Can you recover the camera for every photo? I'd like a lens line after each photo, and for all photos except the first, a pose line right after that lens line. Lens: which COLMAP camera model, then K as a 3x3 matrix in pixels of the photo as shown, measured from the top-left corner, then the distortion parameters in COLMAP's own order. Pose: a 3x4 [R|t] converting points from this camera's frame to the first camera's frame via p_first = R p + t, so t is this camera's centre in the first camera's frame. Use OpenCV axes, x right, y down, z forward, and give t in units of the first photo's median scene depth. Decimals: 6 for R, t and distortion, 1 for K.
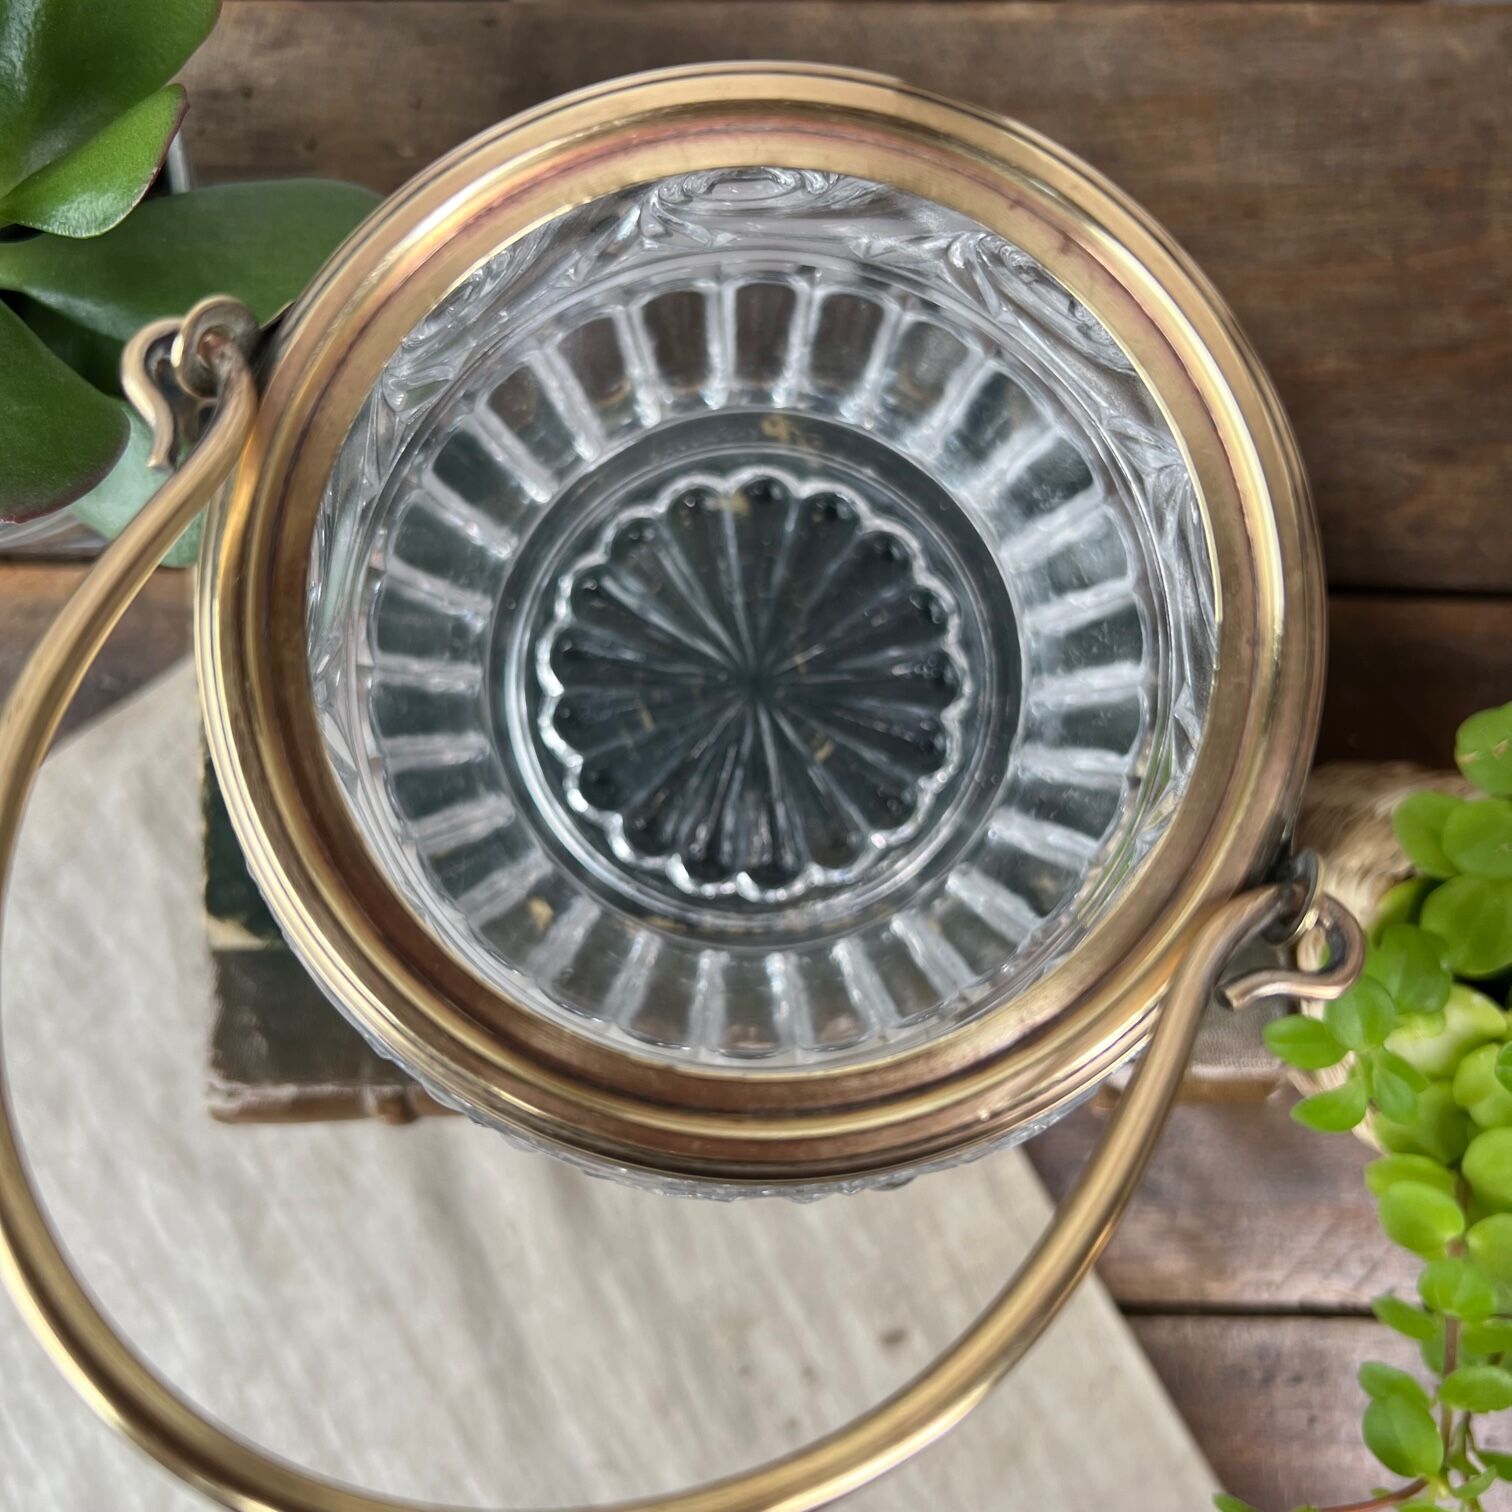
lens RADIAL K [[1520.8, 0, 756.0], [0, 1520.8, 756.0], [0, 0, 1]] dist [0.094618, -0.002413]
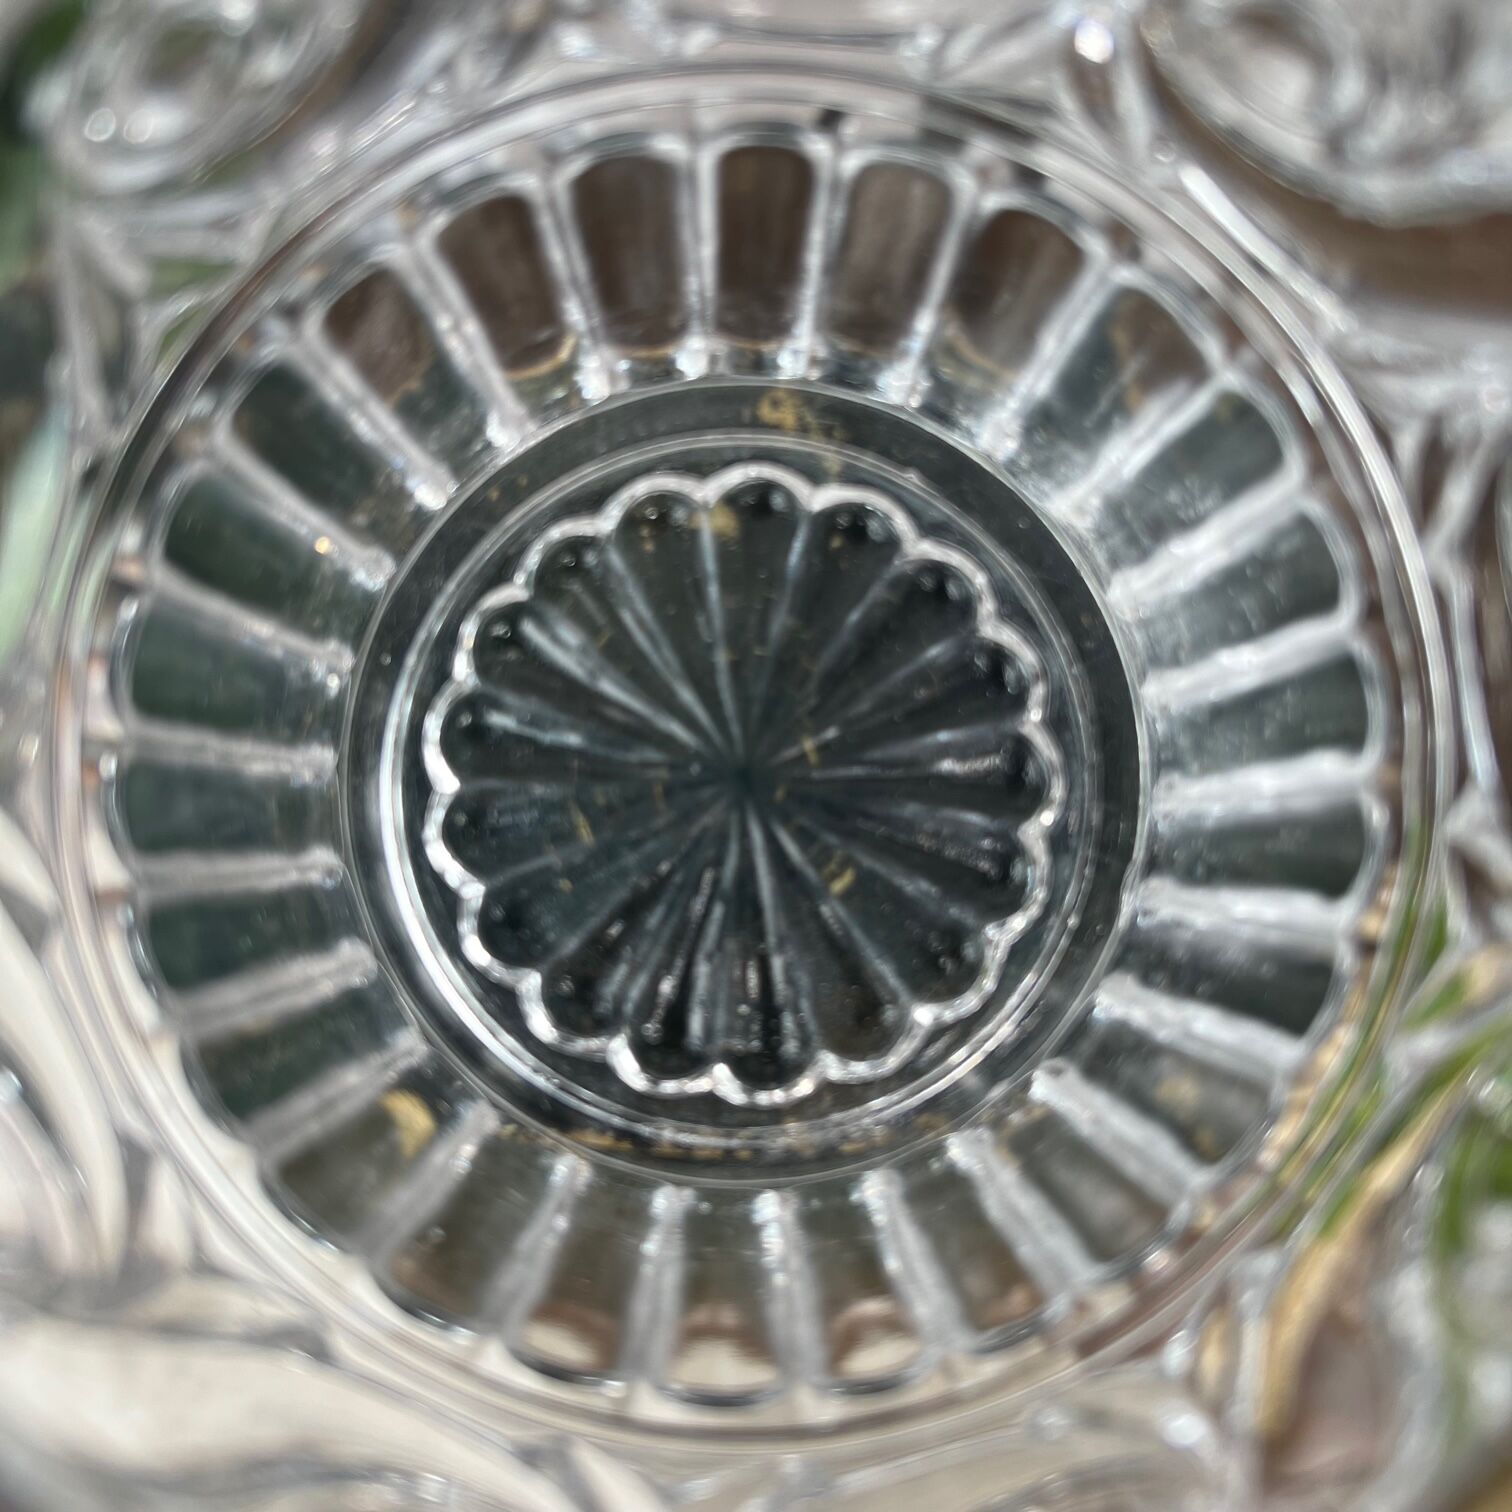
lens RADIAL K [[1520.8, 0, 756.0], [0, 1520.8, 756.0], [0, 0, 1]] dist [0.094618, -0.002413]
pose [[0.999899, 0.014055, 0.001861, 0.003760], [-0.013882, 0.997246, -0.072853, -0.008532], [-0.002880, 0.072820, 0.997341, 0.325758]]
